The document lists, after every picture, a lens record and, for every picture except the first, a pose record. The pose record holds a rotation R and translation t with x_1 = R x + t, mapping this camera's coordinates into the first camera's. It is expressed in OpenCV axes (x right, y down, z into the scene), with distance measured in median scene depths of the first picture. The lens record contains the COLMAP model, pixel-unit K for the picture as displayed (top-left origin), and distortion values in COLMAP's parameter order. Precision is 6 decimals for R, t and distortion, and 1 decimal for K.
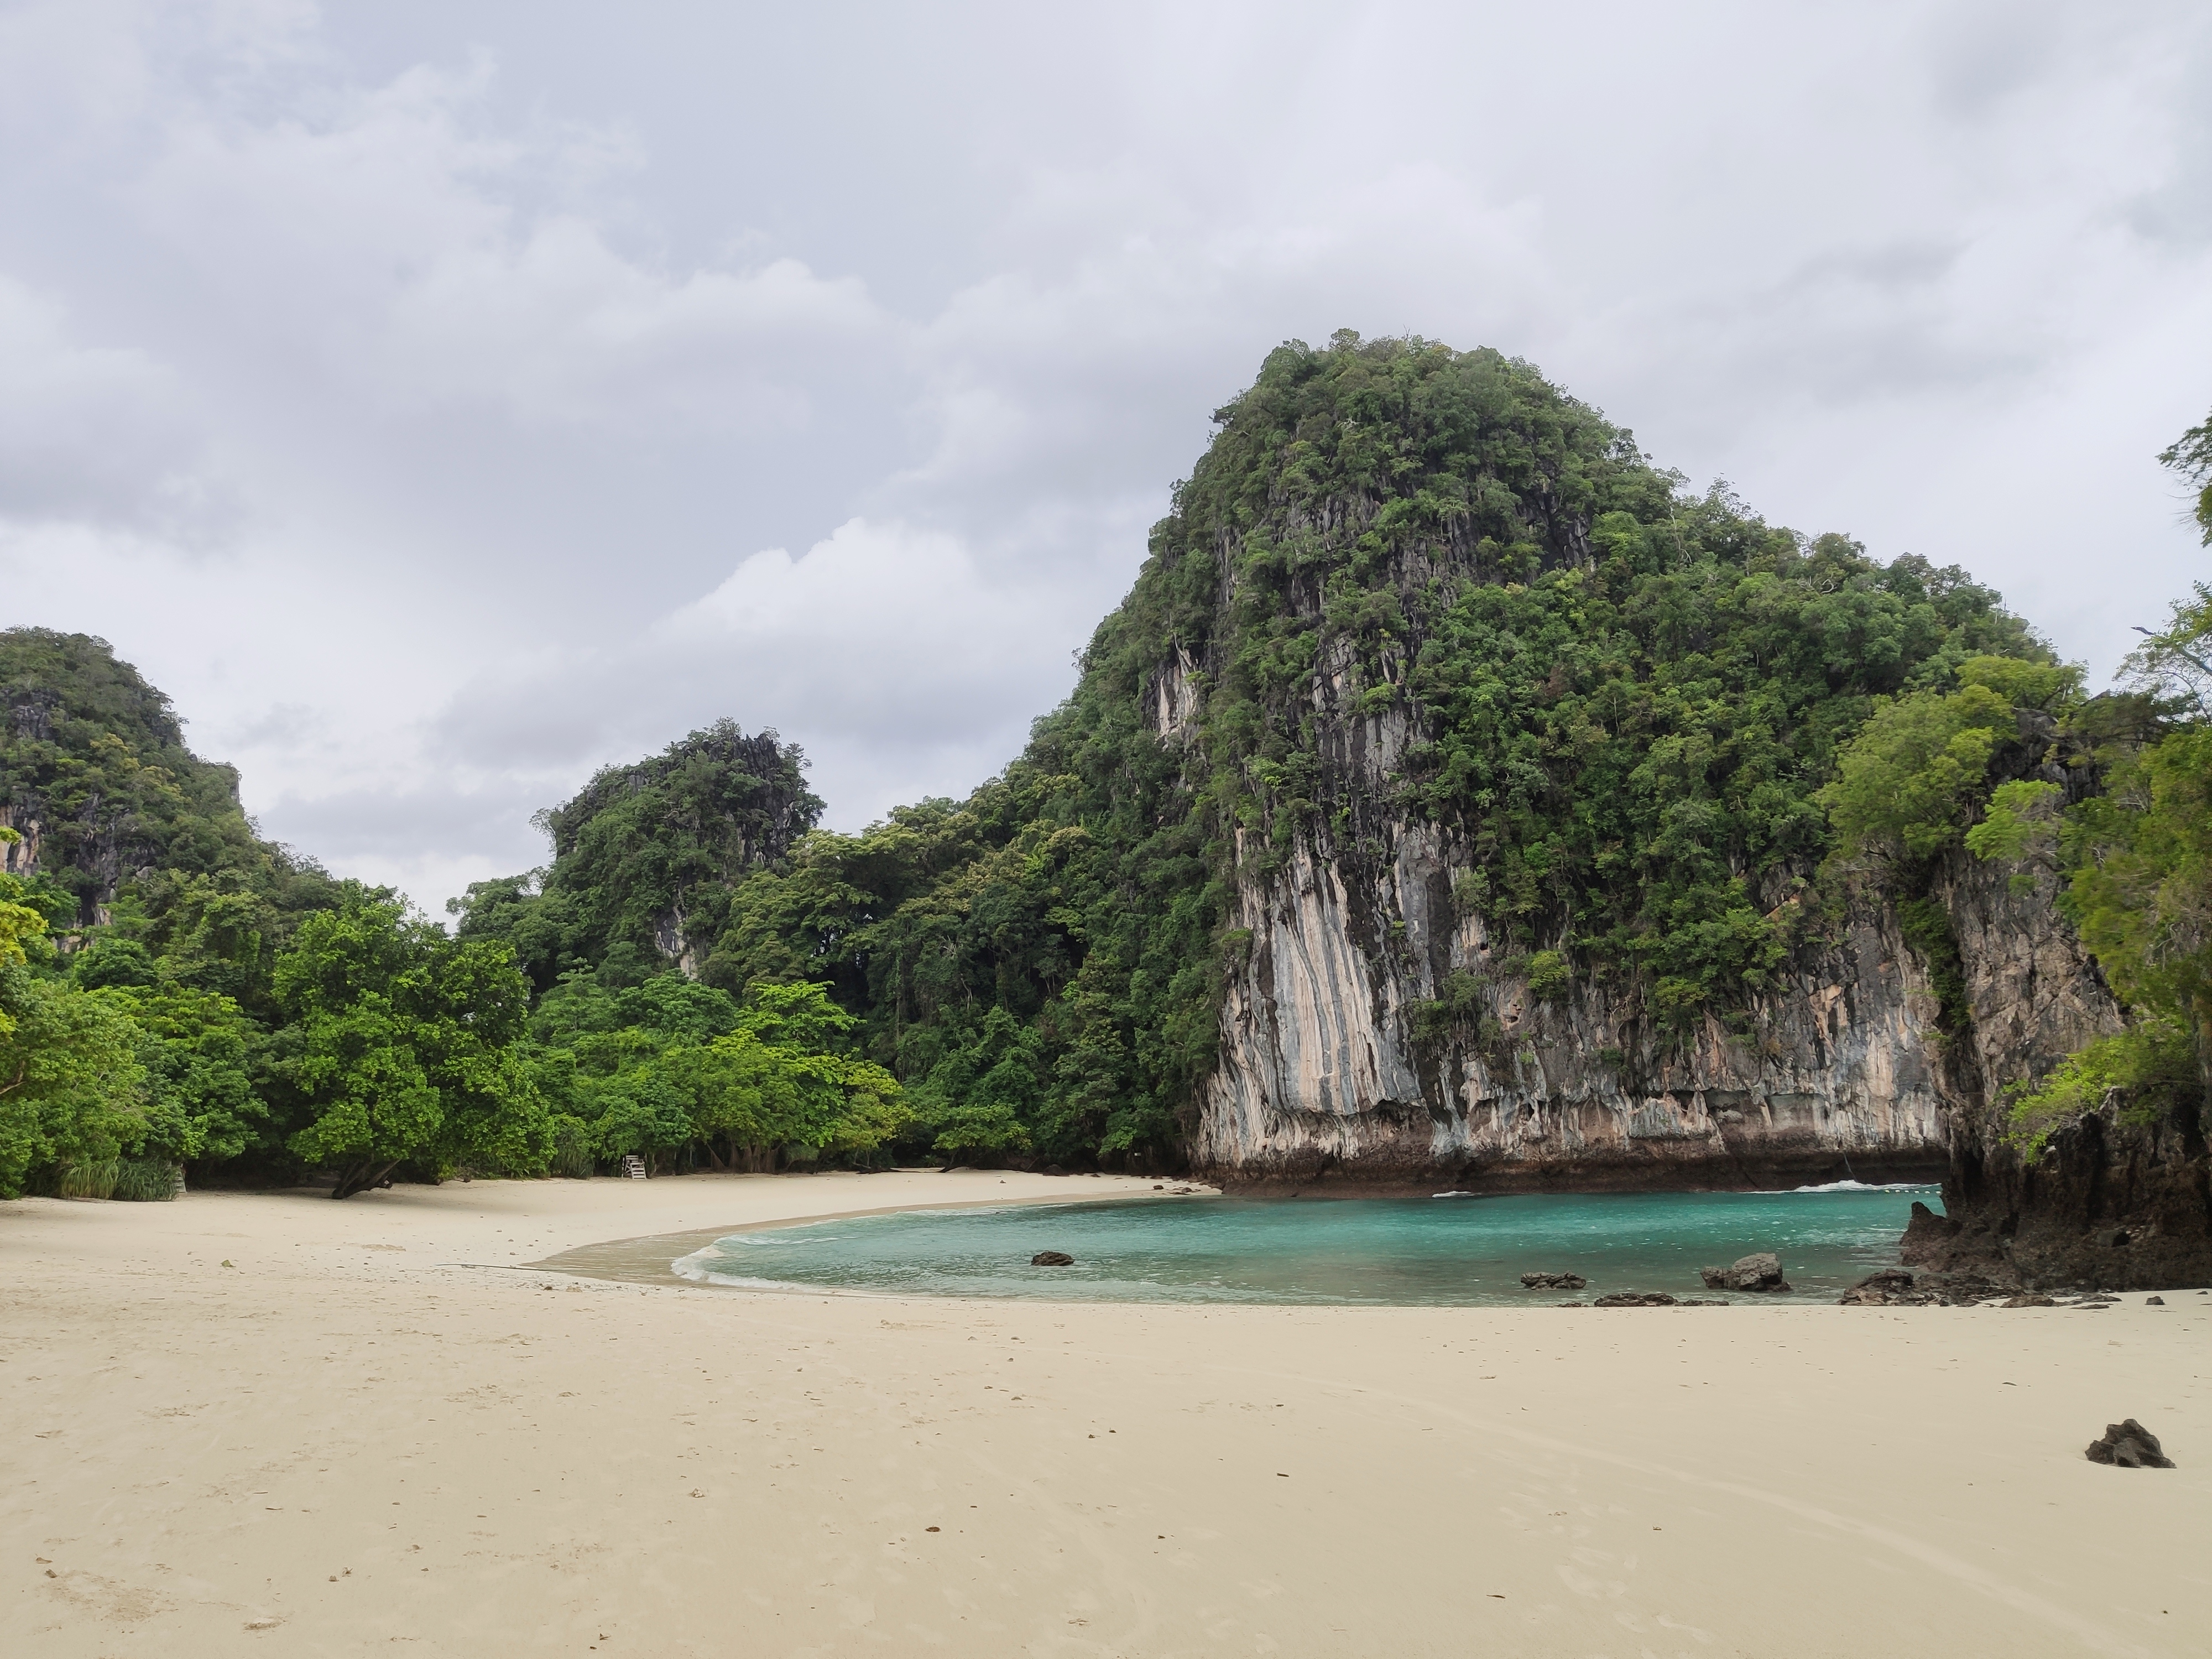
lens RADIAL K [[1693.6, 0, 1057.4], [0, 1693.6, 801.5], [0, 0, 1]] dist [0.025146, -0.061622]
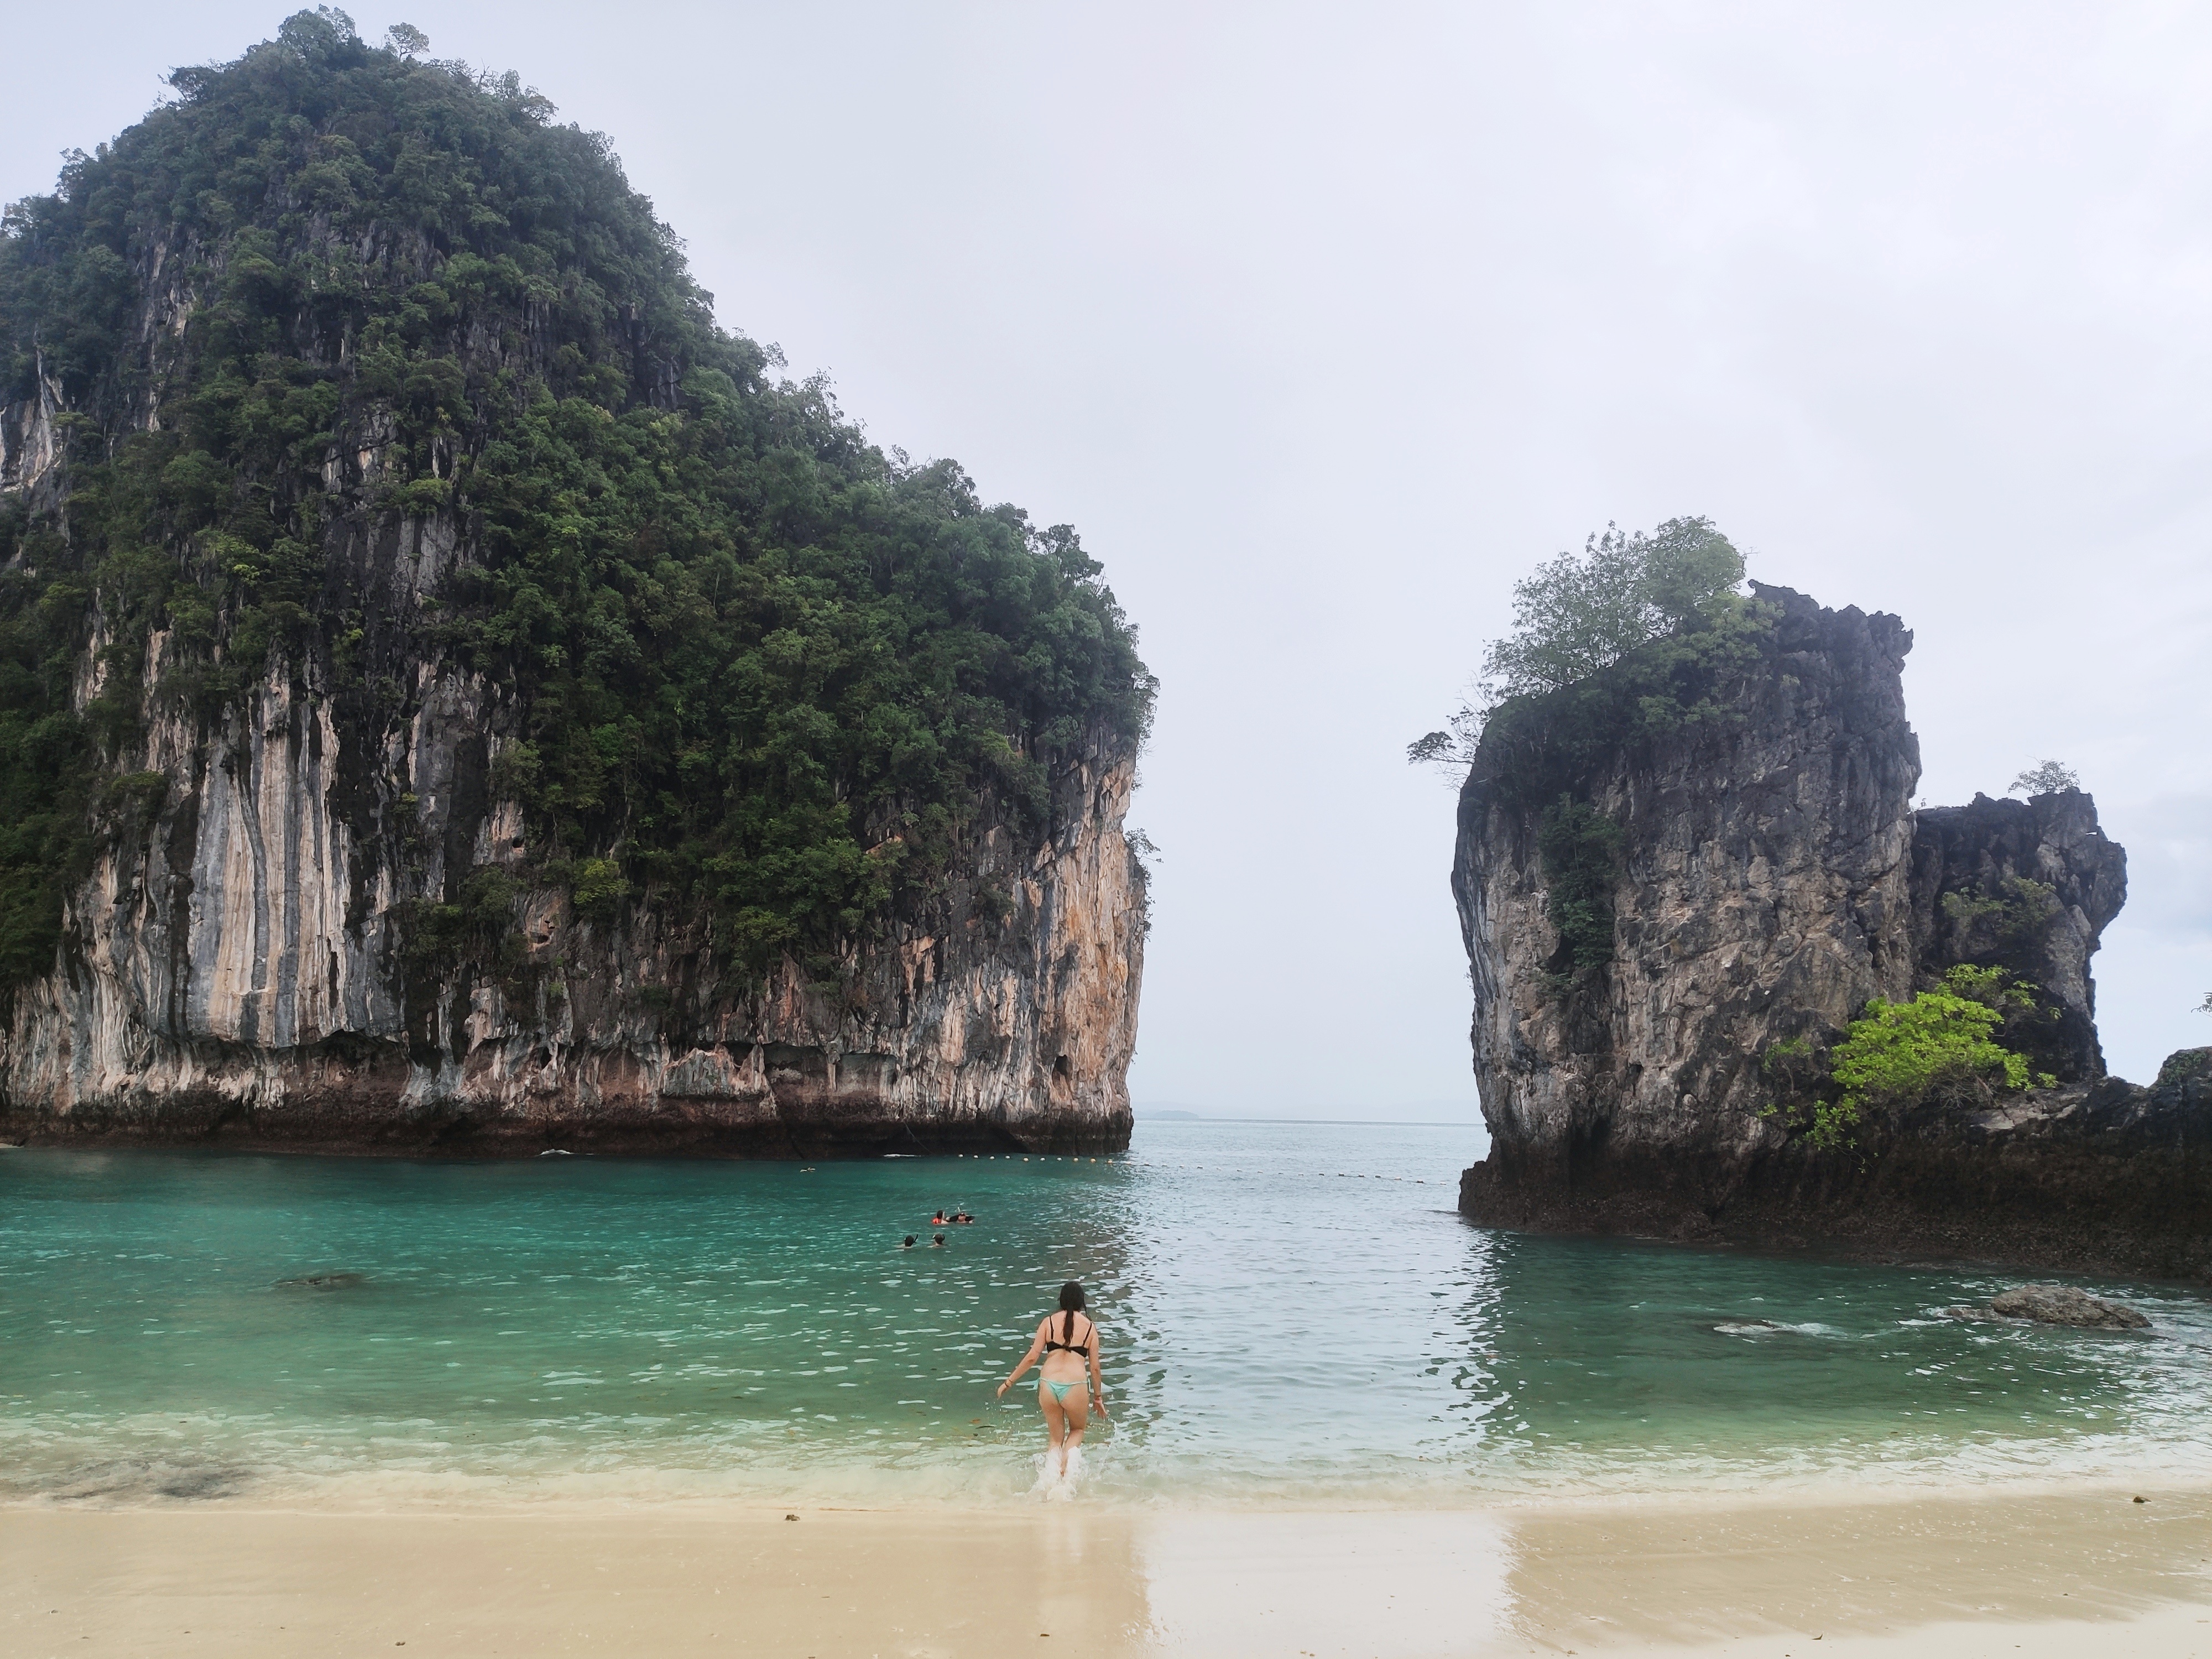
lens RADIAL K [[1693.6, 0, 1130.4], [0, 1693.6, 827.9], [0, 0, 1]] dist [0.025146, -0.061622]
pose [[0.719729, 0.150894, 0.677659, -0.072632], [-0.173686, 0.984190, -0.034681, 0.056741], [-0.672179, -0.092739, 0.734558, 0.243708]]
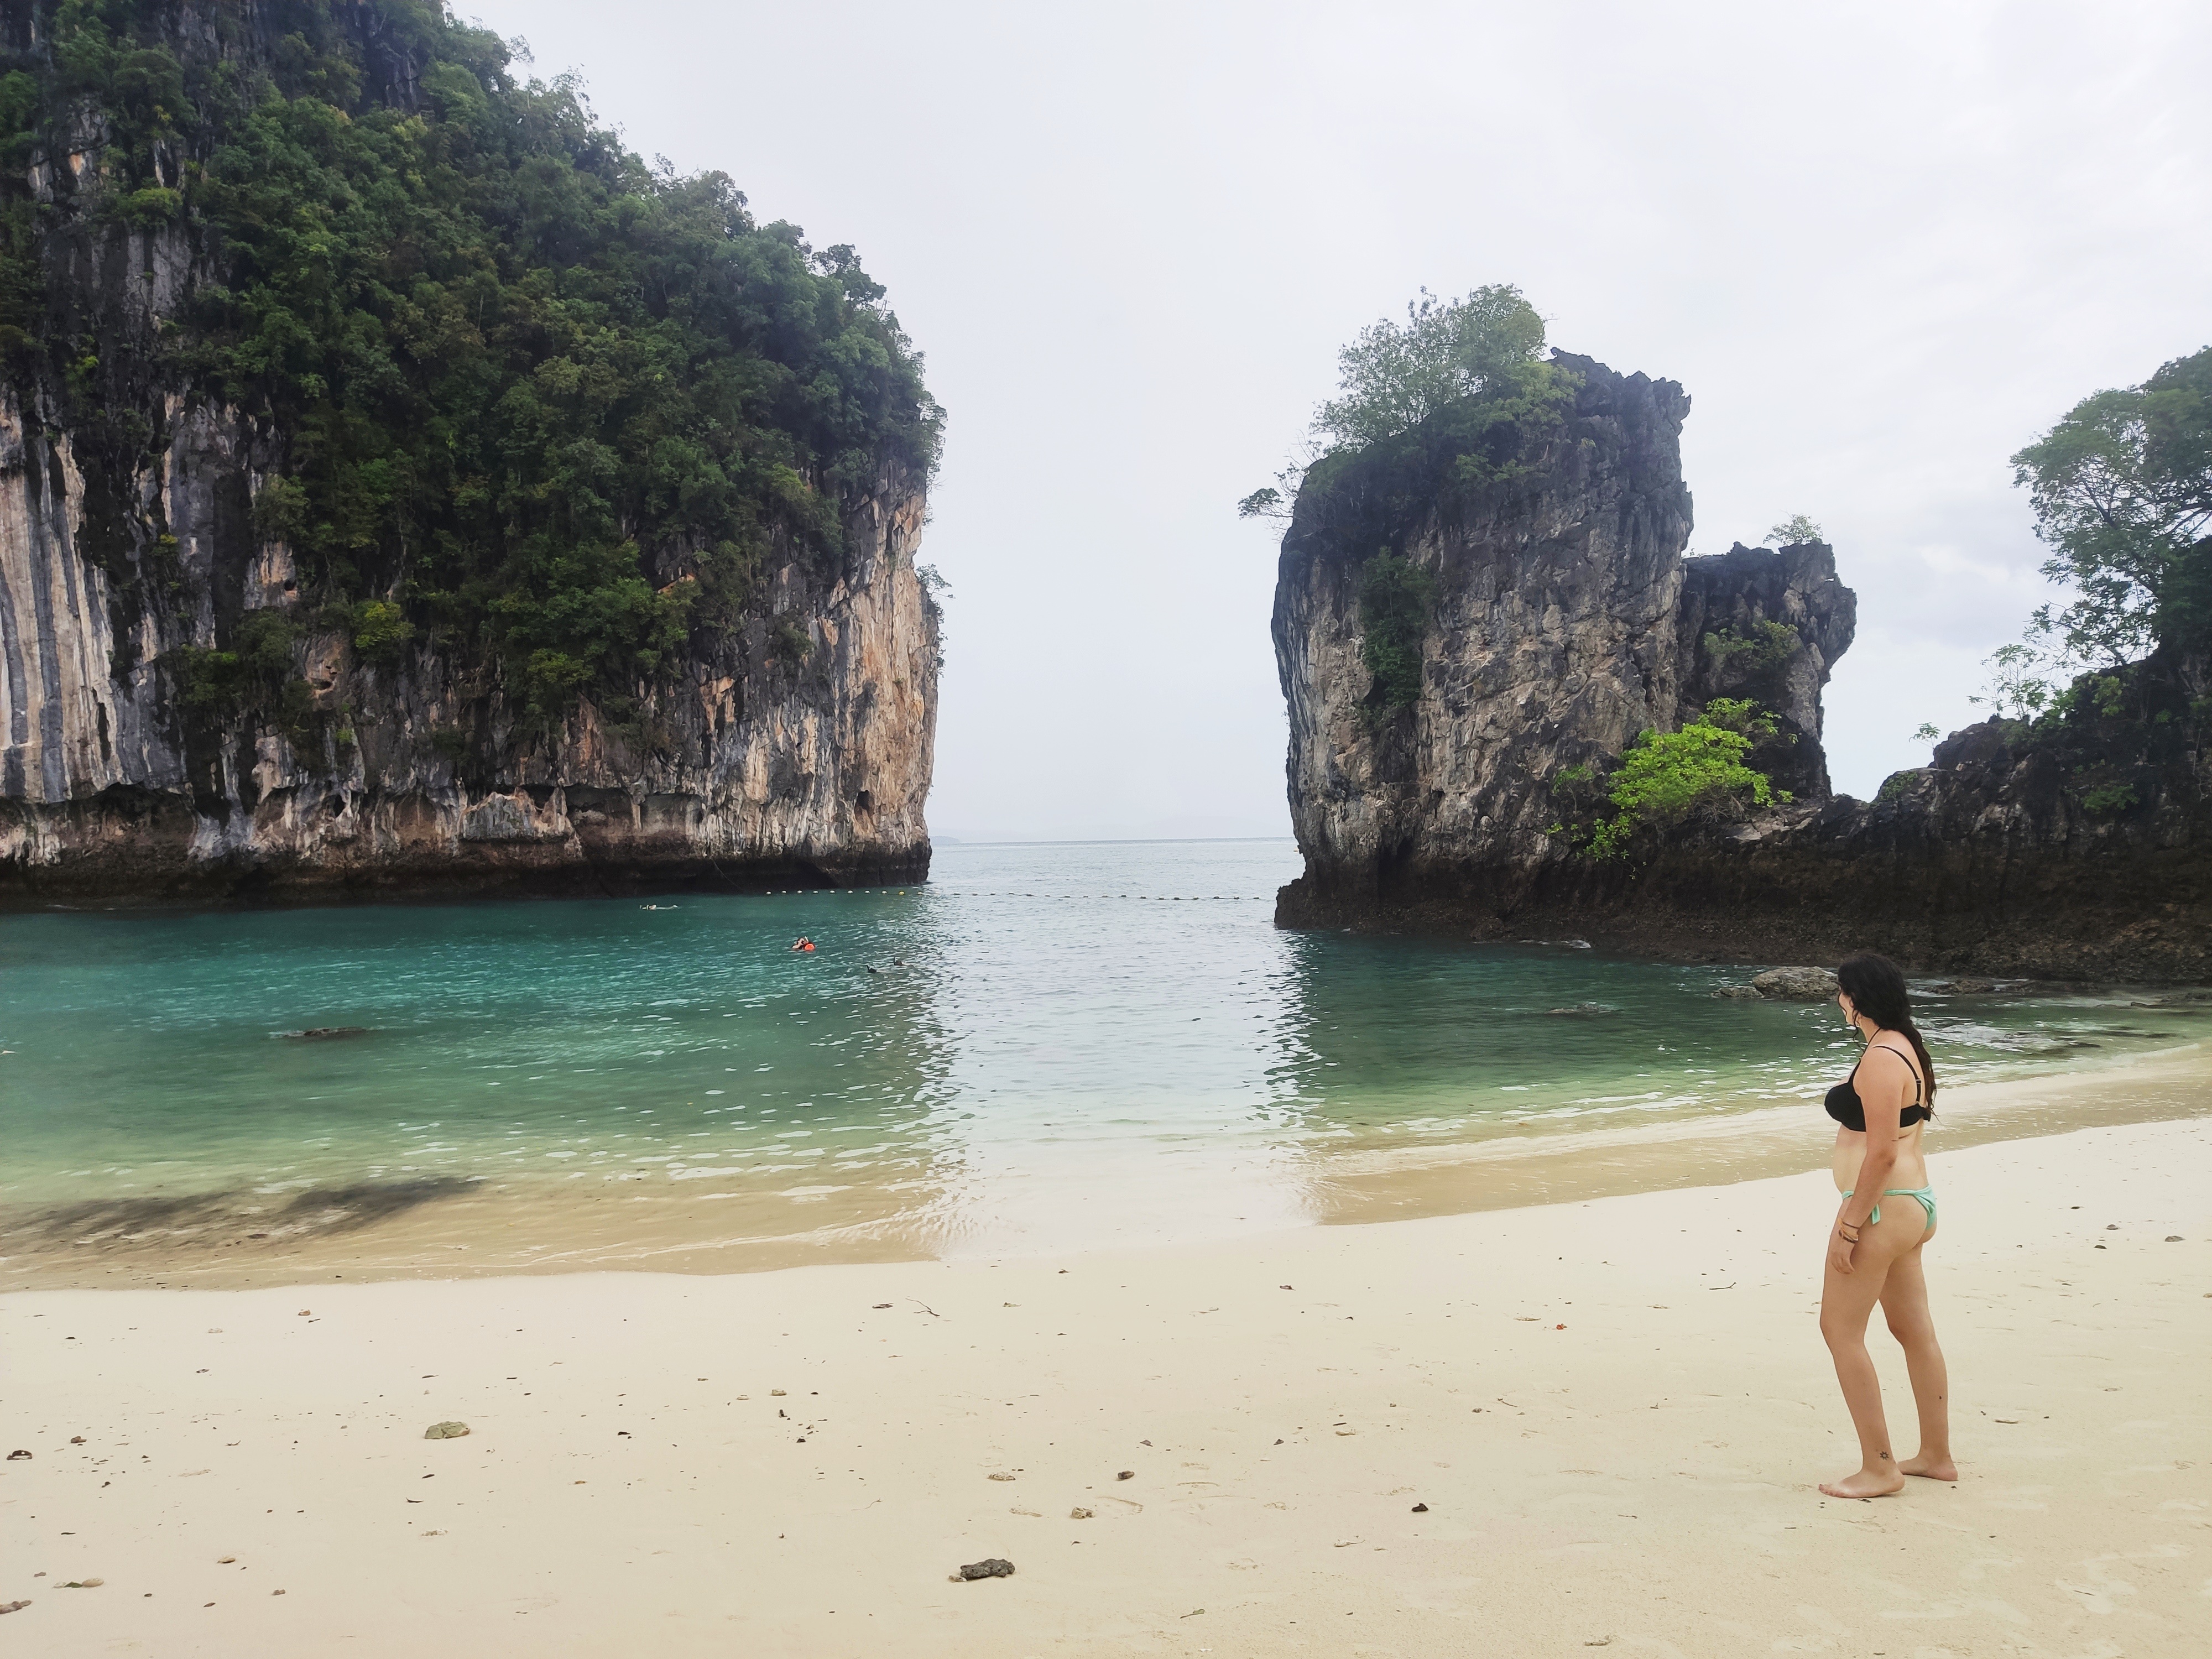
lens RADIAL K [[1693.6, 0, 1133.4], [0, 1693.6, 842.5], [0, 0, 1]] dist [0.025146, -0.061622]
pose [[0.615927, 0.015443, 0.787652, -0.104605], [-0.162314, 0.980845, 0.107695, 0.055410], [-0.770901, -0.194179, 0.606635, 0.240054]]
